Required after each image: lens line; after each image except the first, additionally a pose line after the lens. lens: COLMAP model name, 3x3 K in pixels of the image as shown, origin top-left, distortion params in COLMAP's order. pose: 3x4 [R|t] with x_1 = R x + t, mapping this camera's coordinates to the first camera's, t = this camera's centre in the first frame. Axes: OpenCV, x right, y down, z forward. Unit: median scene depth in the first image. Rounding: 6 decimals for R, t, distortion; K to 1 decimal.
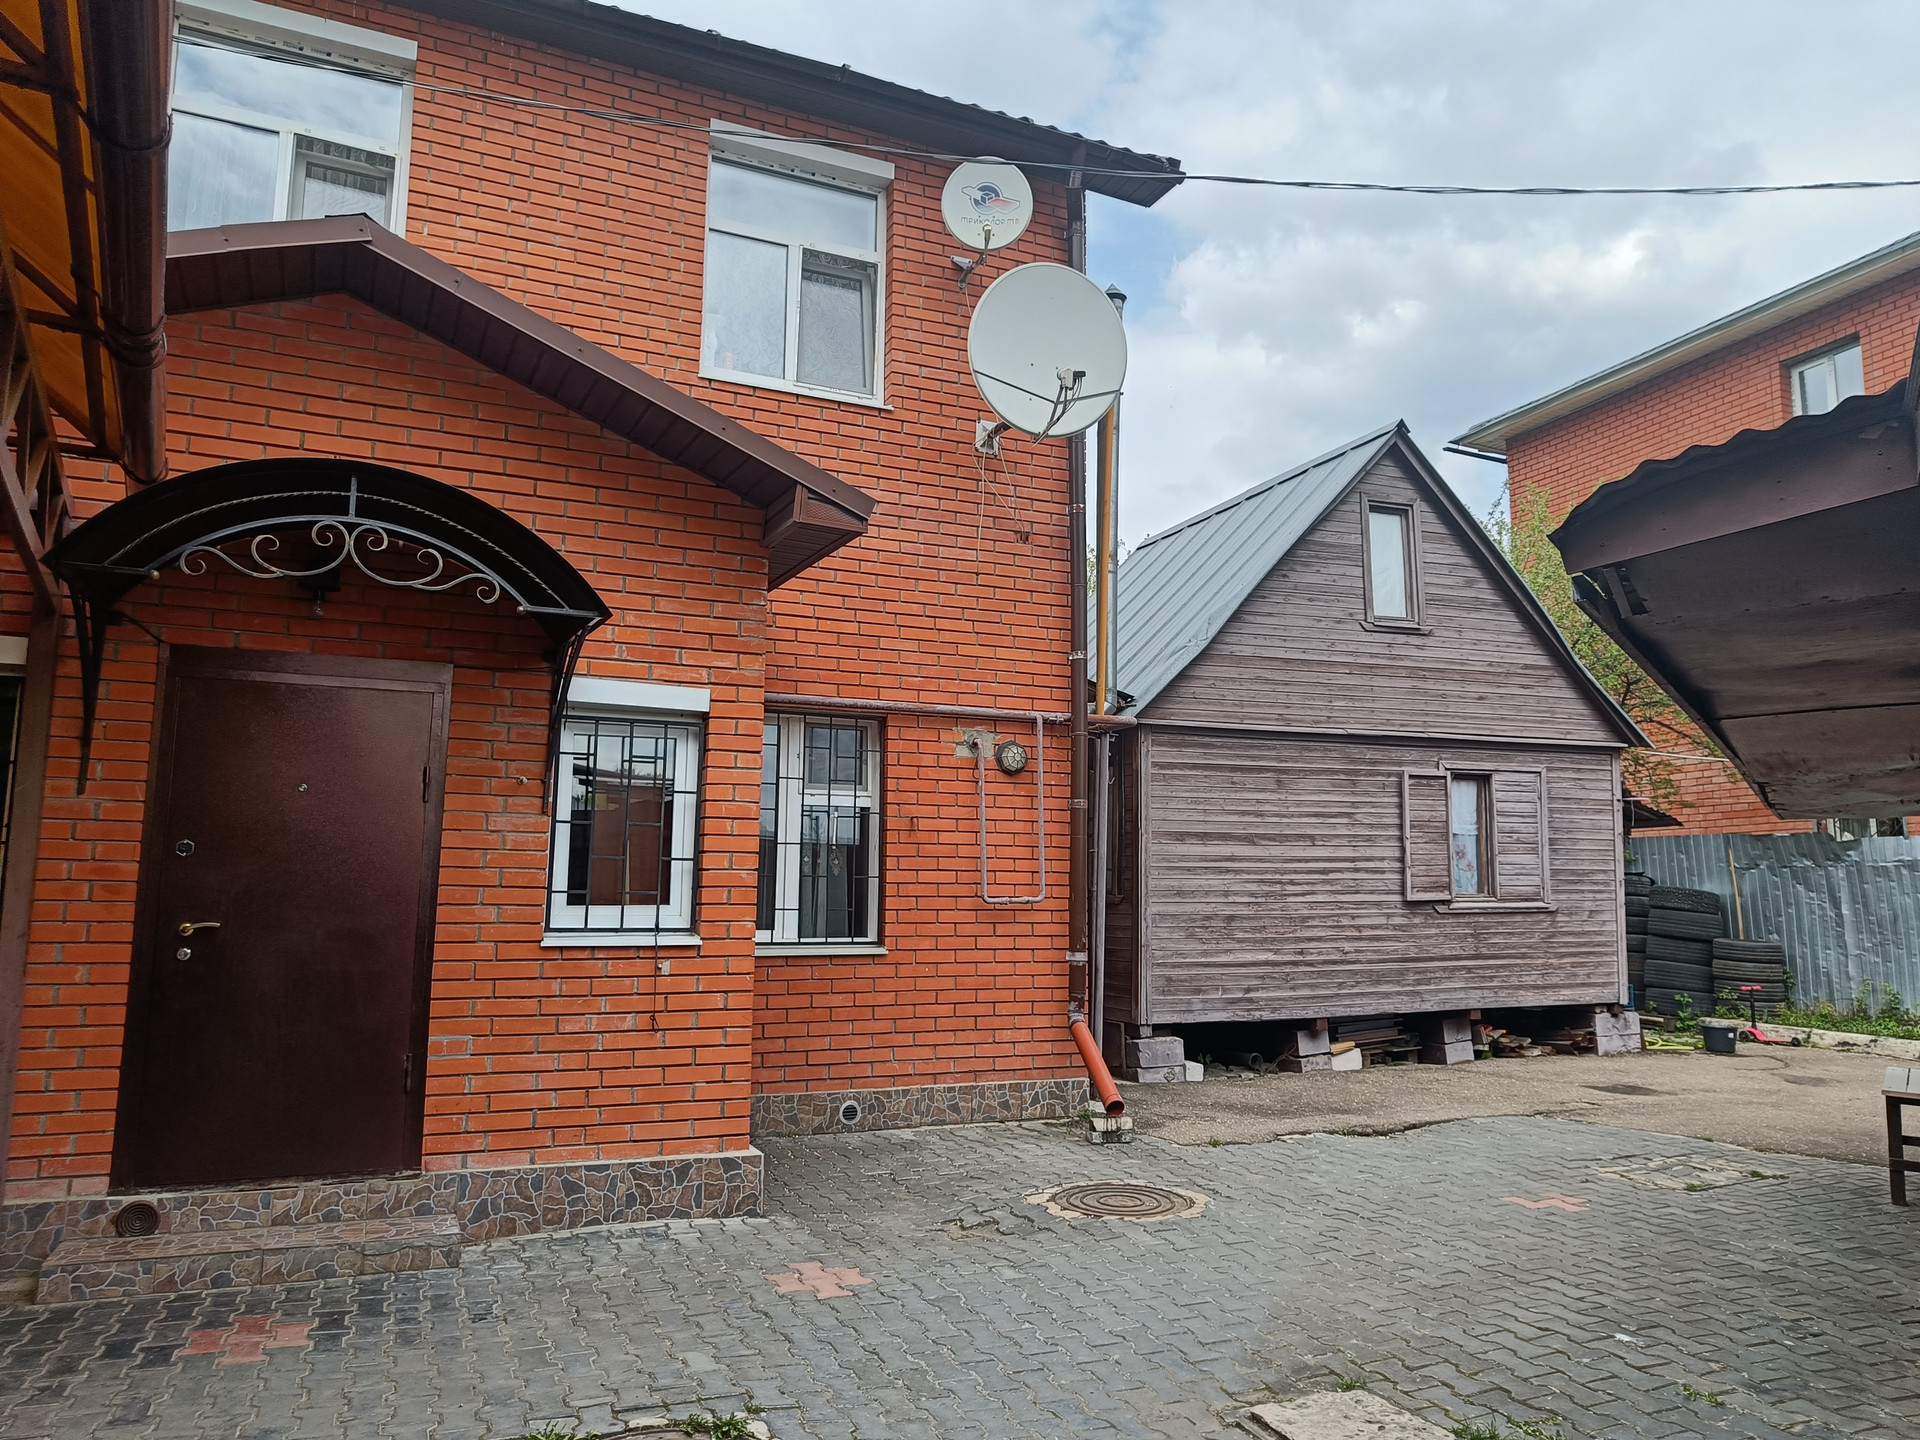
lens RADIAL K [[1342.6, 0, 974.2], [0, 1342.6, 714.3], [0, 0, 1]] dist [0.019278, -0.005929]
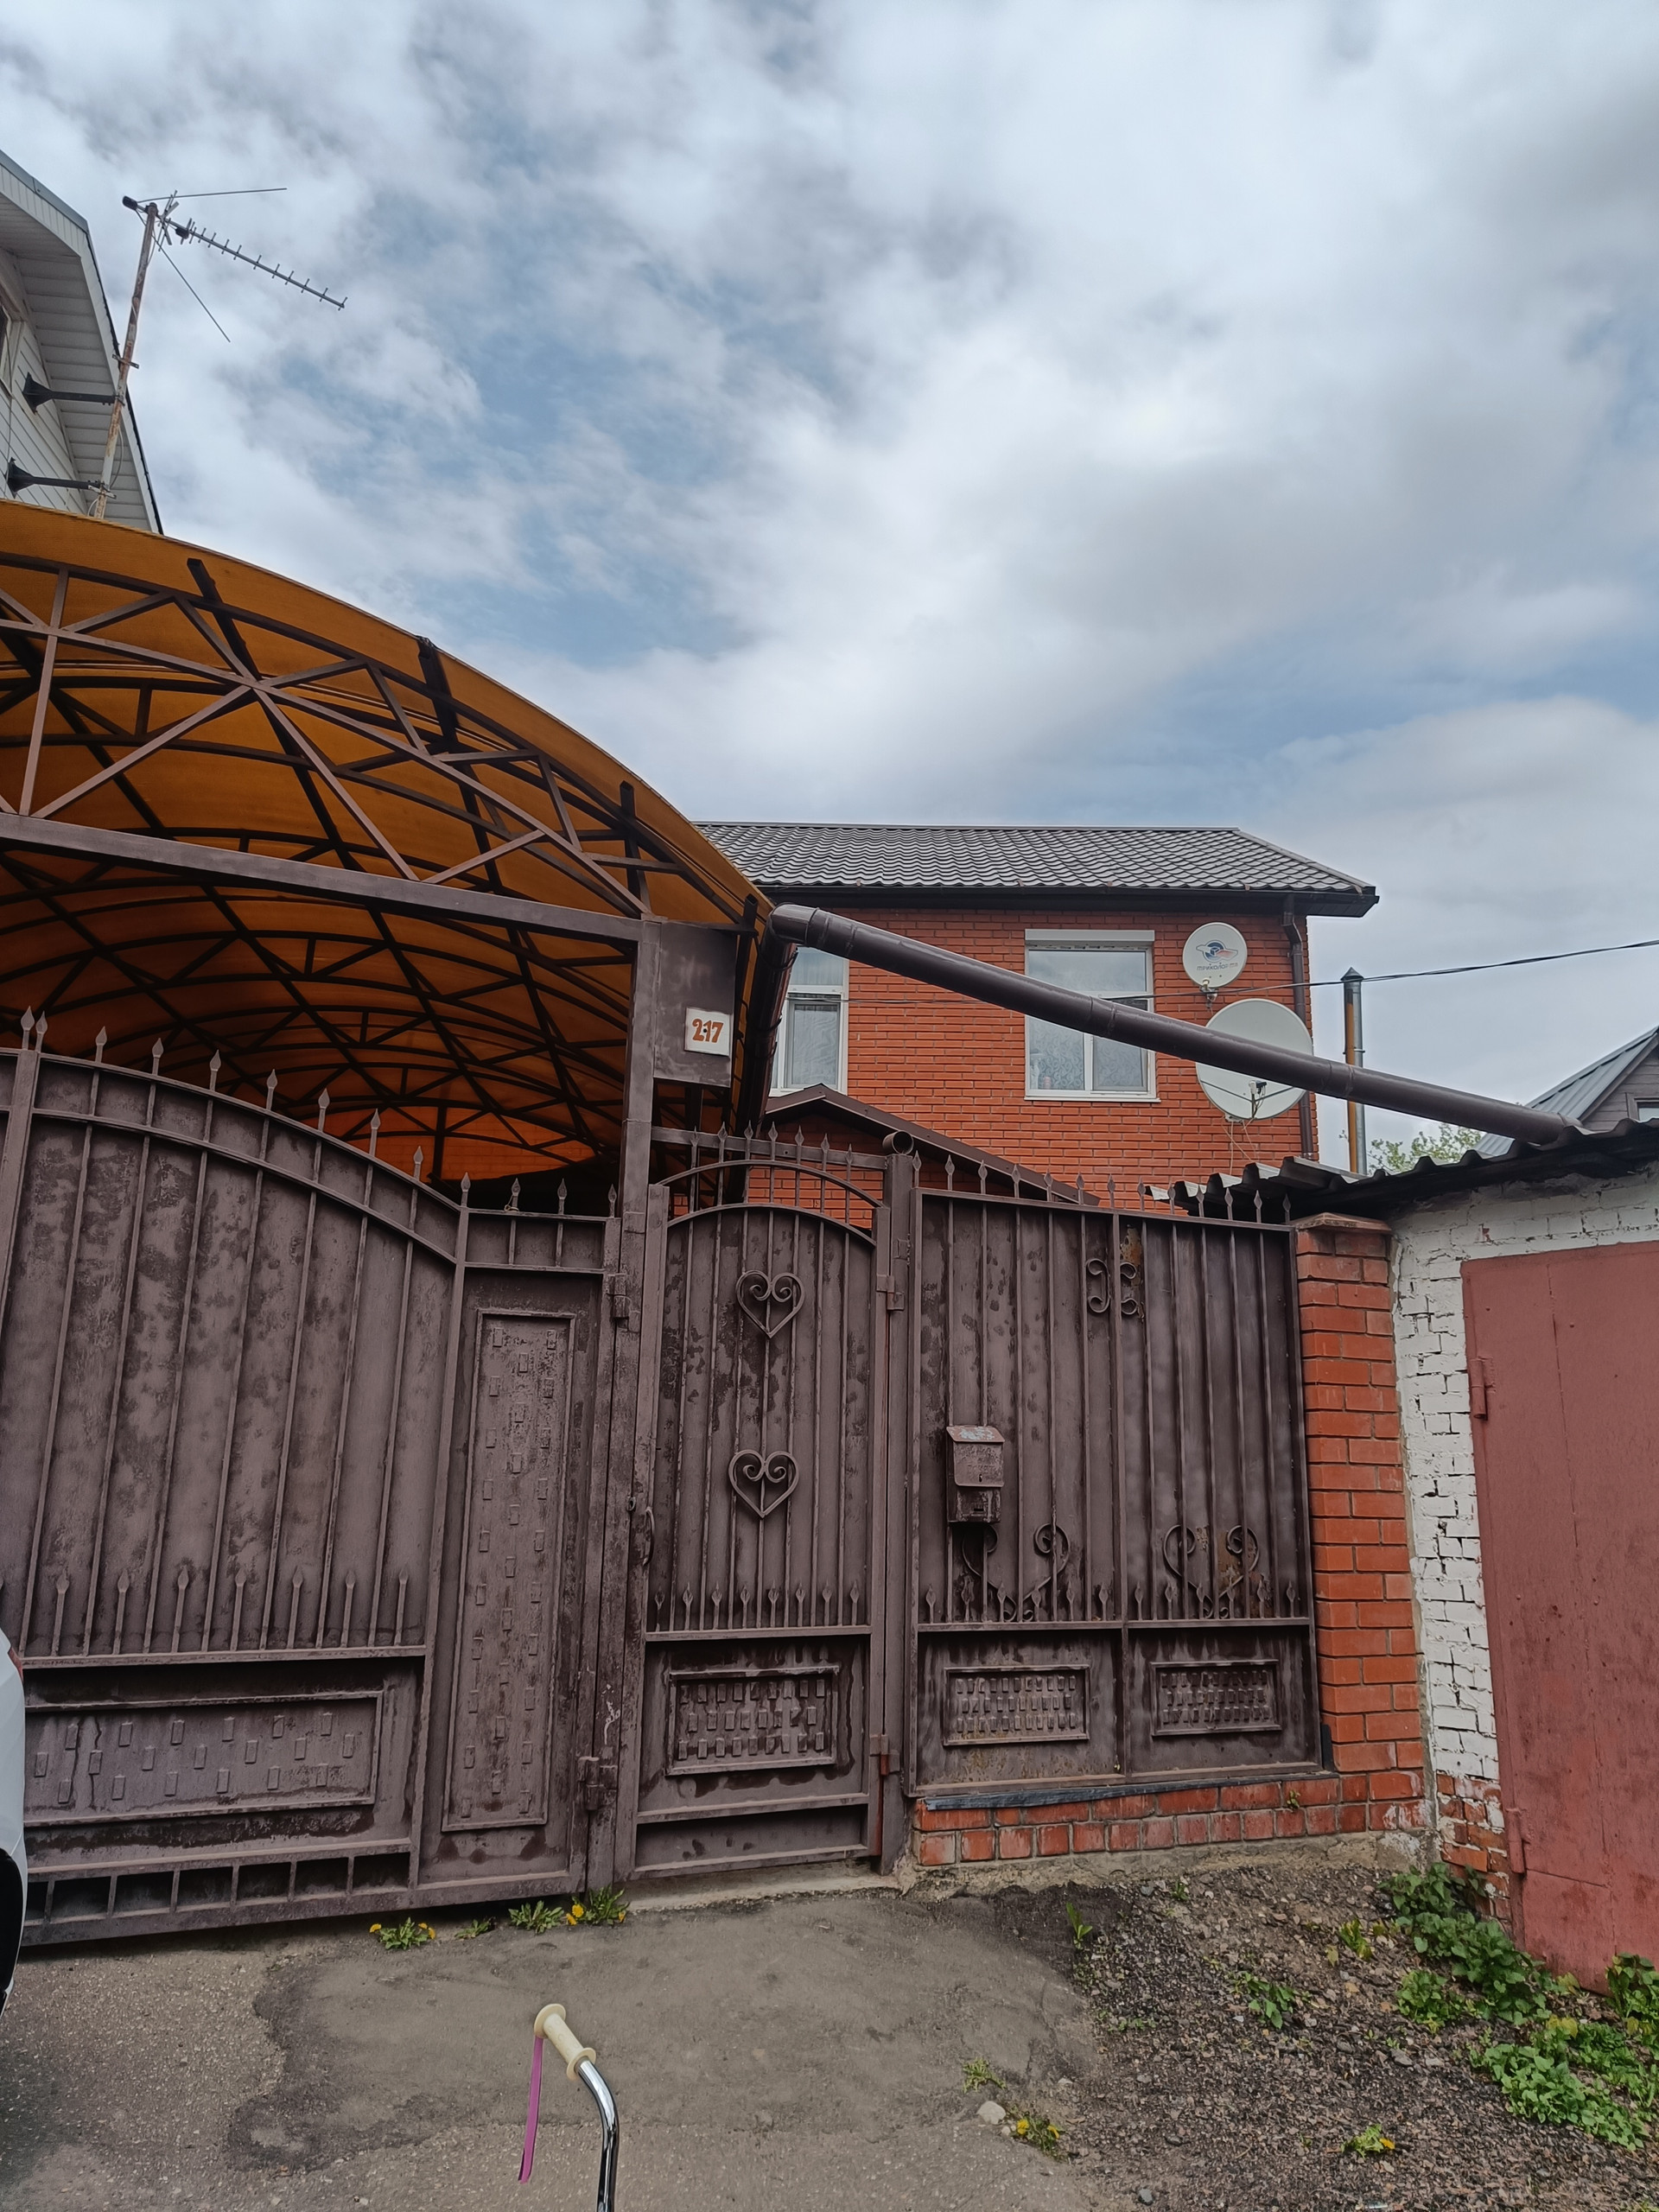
lens RADIAL K [[1546.8, 0, 824.2], [0, 1546.8, 1117.1], [0, 0, 1]] dist [0.019278, -0.005929]
pose [[0.896748, -0.080091, -0.435233, 0.335130], [0.045091, 0.994904, -0.090178, -0.075473], [0.440238, 0.061242, 0.895790, -0.643328]]
